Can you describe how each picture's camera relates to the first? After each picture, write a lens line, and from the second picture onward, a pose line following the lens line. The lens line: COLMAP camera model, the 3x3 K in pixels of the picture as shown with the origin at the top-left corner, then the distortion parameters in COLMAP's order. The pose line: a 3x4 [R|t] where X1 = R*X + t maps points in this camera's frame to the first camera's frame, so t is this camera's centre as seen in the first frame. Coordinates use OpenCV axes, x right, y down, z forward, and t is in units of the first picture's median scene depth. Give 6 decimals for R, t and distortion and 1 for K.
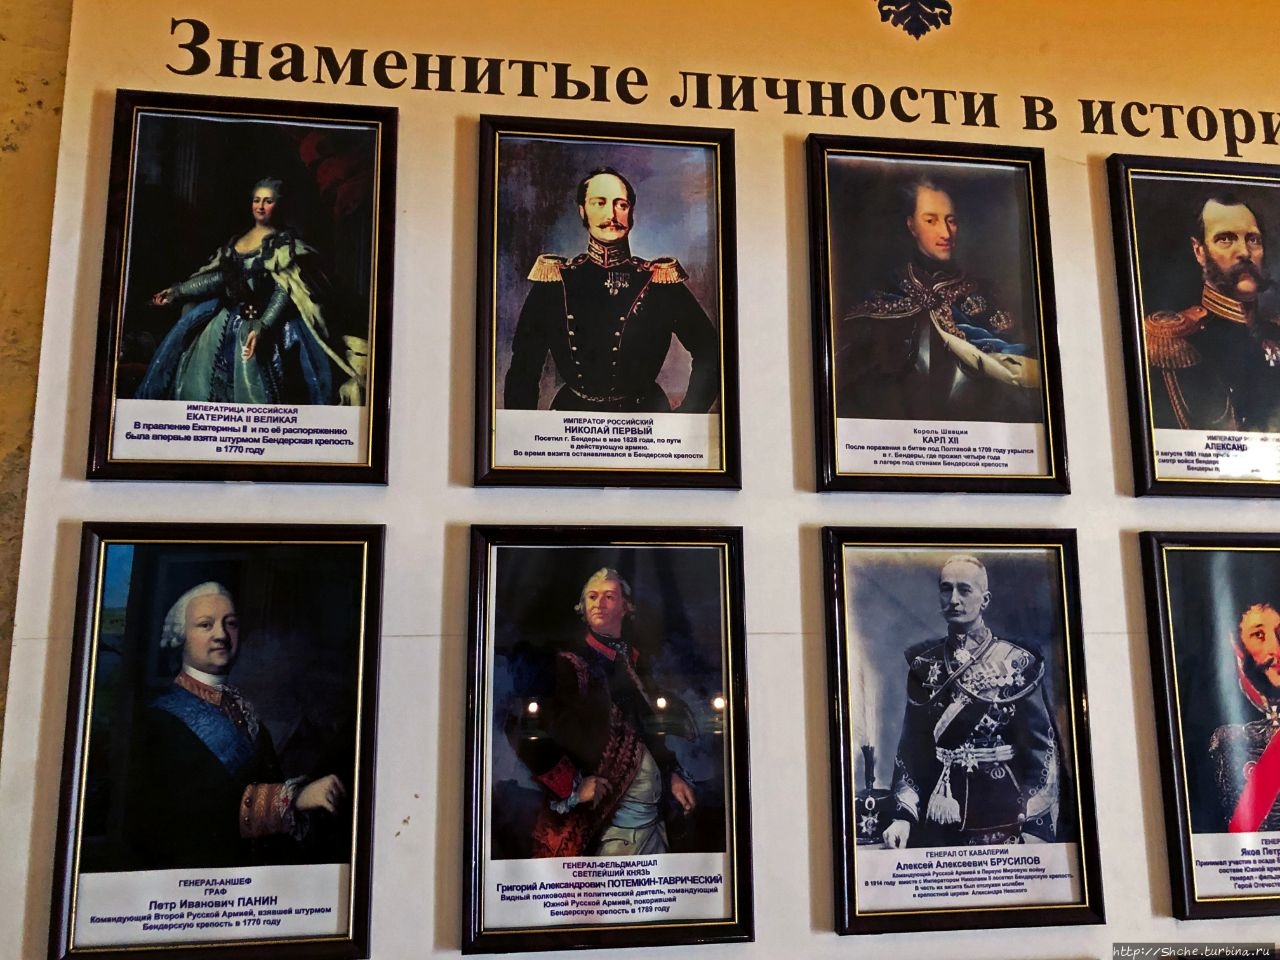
lens RADIAL K [[833.6, 0, 640.0], [0, 833.6, 480.0], [0, 0, 1]] dist [0.004383, 0.003639]
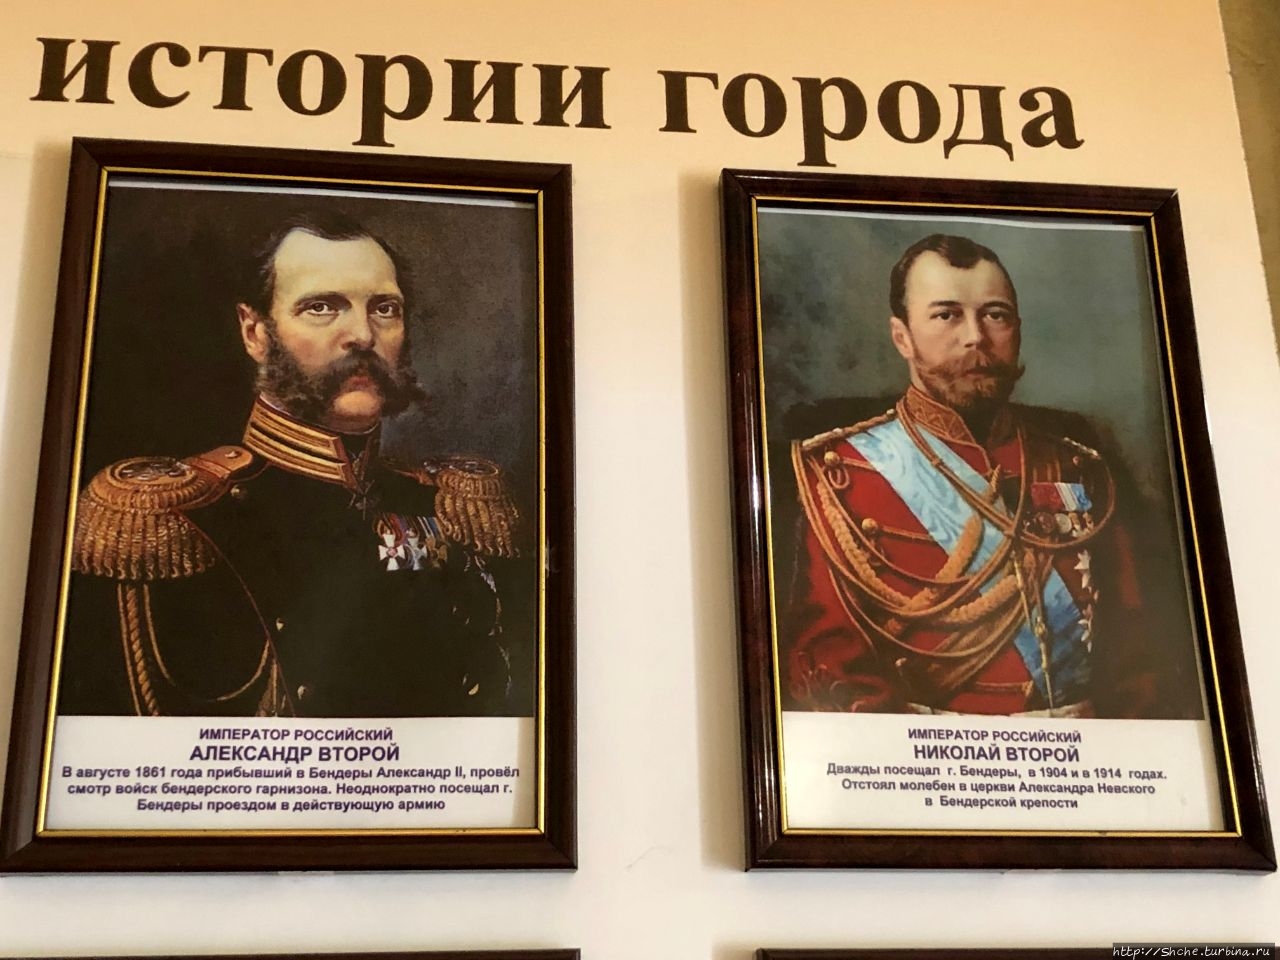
lens RADIAL K [[1673.3, 0, 640.0], [0, 1673.3, 480.0], [0, 0, 1]] dist [0.165630, -0.587663]
pose [[0.999691, -0.018679, 0.016380, 0.859498], [0.021775, 0.976206, -0.215751, 0.015576], [-0.011961, 0.216041, 0.976311, 0.091681]]
